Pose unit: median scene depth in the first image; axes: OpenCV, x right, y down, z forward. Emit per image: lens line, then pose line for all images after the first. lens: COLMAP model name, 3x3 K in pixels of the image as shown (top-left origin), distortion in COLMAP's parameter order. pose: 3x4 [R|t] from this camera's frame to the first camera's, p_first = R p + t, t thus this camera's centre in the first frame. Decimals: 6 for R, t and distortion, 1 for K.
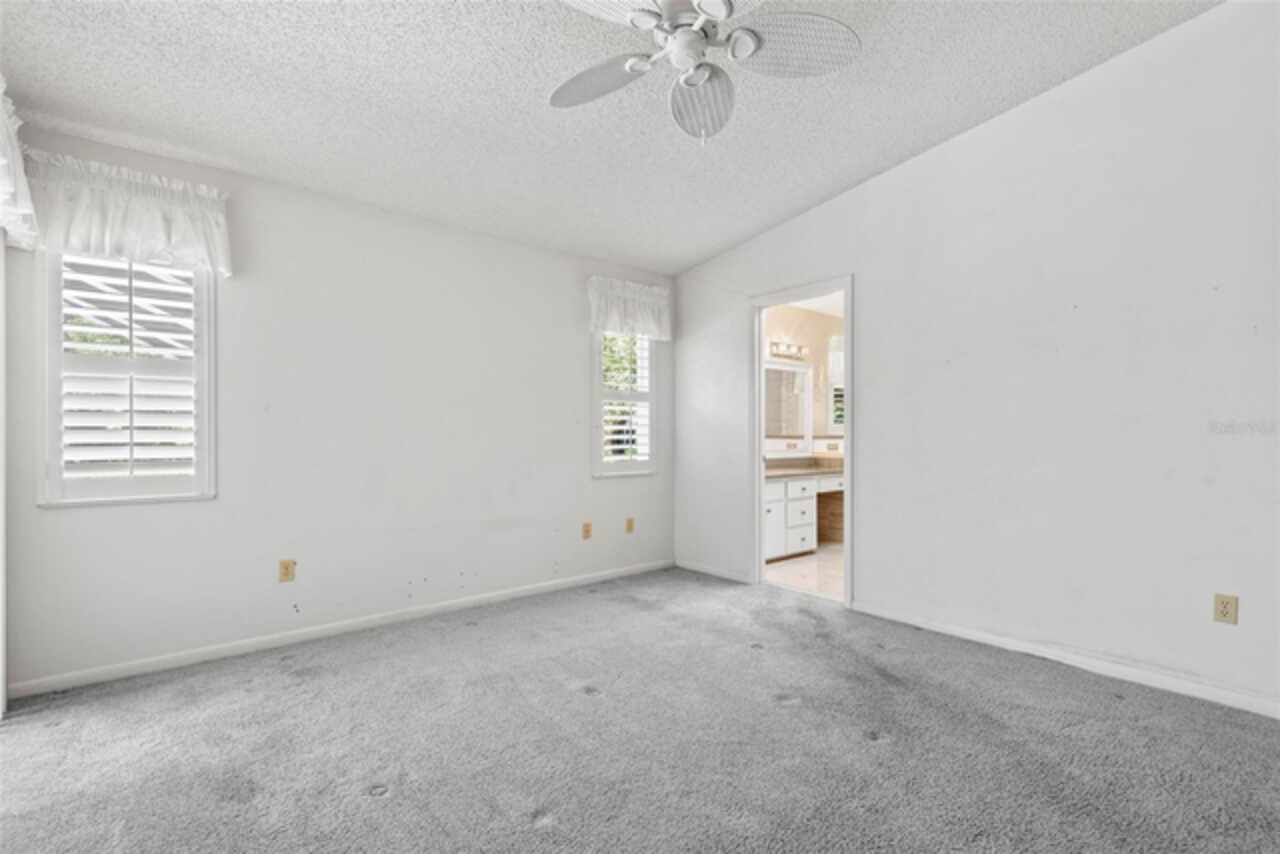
lens RADIAL K [[582.7, 0, 644.6], [0, 582.7, 431.7], [0, 0, 1]] dist [0.015260, -0.006460]
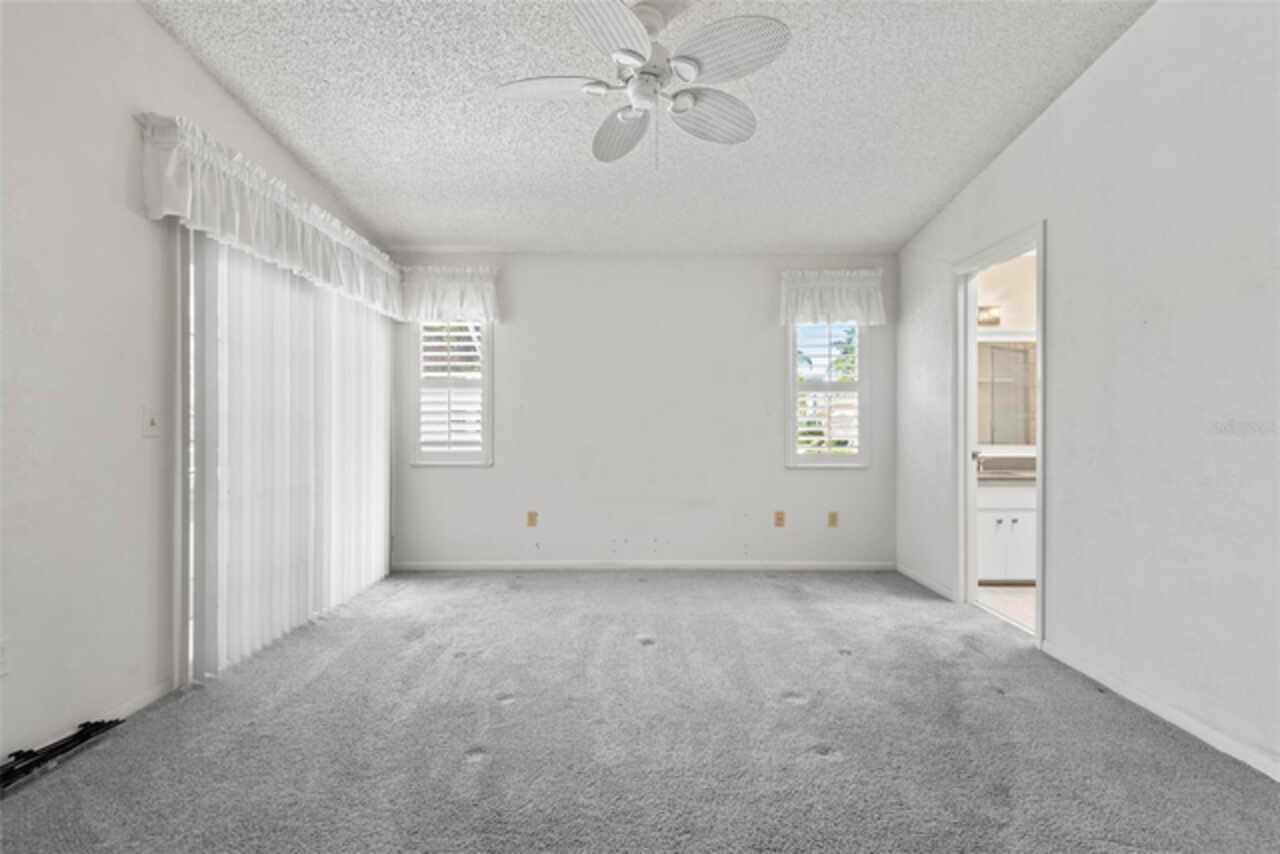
lens RADIAL K [[582.7, 0, 646.1], [0, 582.7, 422.2], [0, 0, 1]] dist [0.015260, -0.006460]
pose [[0.771314, -0.002507, -0.636449, 0.536148], [0.001233, 0.999996, -0.002444, 0.000617], [0.636453, 0.001101, 0.771315, 0.072756]]
